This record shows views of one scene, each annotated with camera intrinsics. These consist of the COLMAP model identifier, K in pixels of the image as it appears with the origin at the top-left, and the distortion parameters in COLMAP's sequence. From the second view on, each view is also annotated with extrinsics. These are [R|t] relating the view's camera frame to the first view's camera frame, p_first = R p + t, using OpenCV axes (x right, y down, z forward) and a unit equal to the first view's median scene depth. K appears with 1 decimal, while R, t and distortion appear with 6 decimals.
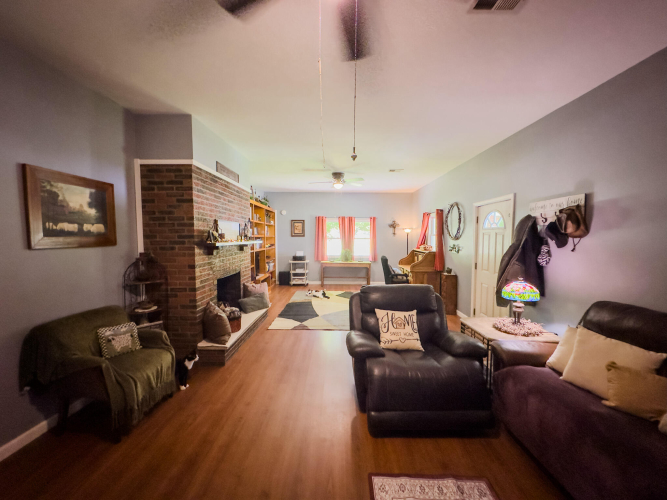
lens RADIAL K [[265.6, 0, 330.9], [0, 265.6, 250.2], [0, 0, 1]] dist [-0.001173, 0.000147]
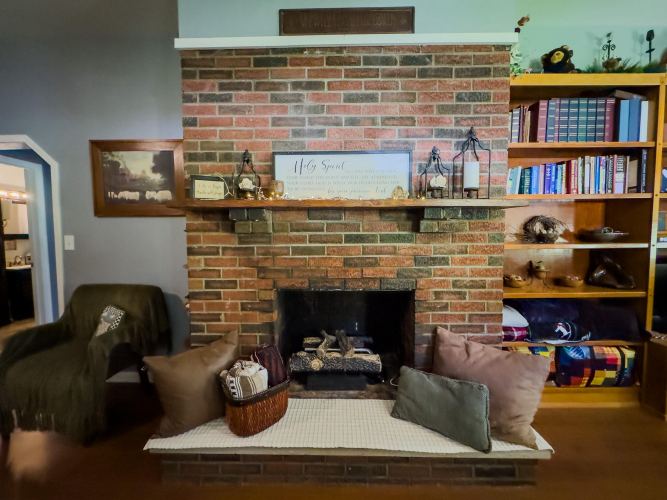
lens RADIAL K [[265.6, 0, 335.2], [0, 265.6, 251.2], [0, 0, 1]] dist [-0.001173, 0.000147]
pose [[0.013203, 0.060123, -0.998104, 0.006103], [-0.048184, 0.997069, 0.059423, 0.008095], [0.998751, 0.047308, 0.016061, 0.591359]]
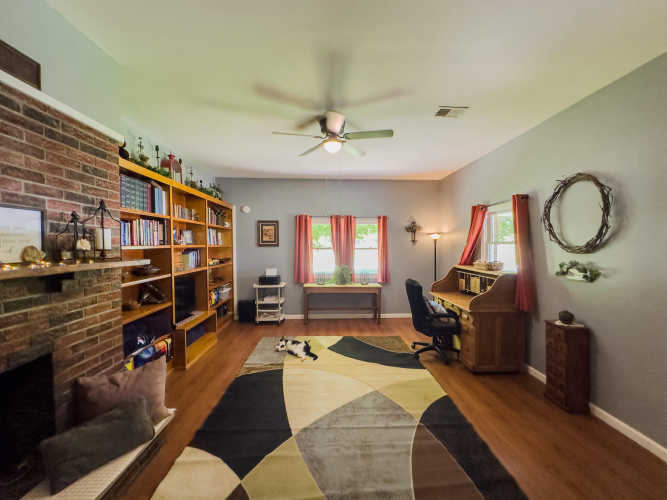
lens RADIAL K [[265.6, 0, 331.0], [0, 265.6, 250.5], [0, 0, 1]] dist [-0.001173, 0.000147]
pose [[0.998970, -0.006983, 0.044846, 0.000522], [0.008322, 0.999523, -0.029750, -0.025194], [-0.044617, 0.030093, 0.998551, 0.428214]]
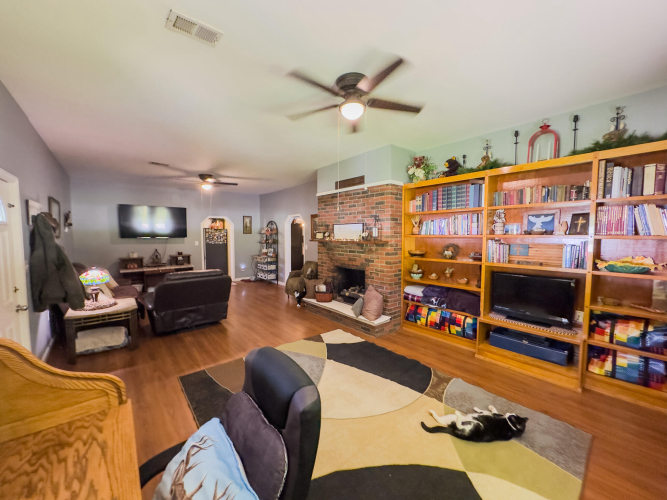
lens RADIAL K [[265.6, 0, 334.8], [0, 265.6, 248.6], [0, 0, 1]] dist [-0.001173, 0.000147]
pose [[-0.747322, 0.038692, -0.663334, 0.276715], [-0.033535, 0.994835, 0.095809, -0.064695], [0.663615, 0.093845, -0.742164, 1.114151]]
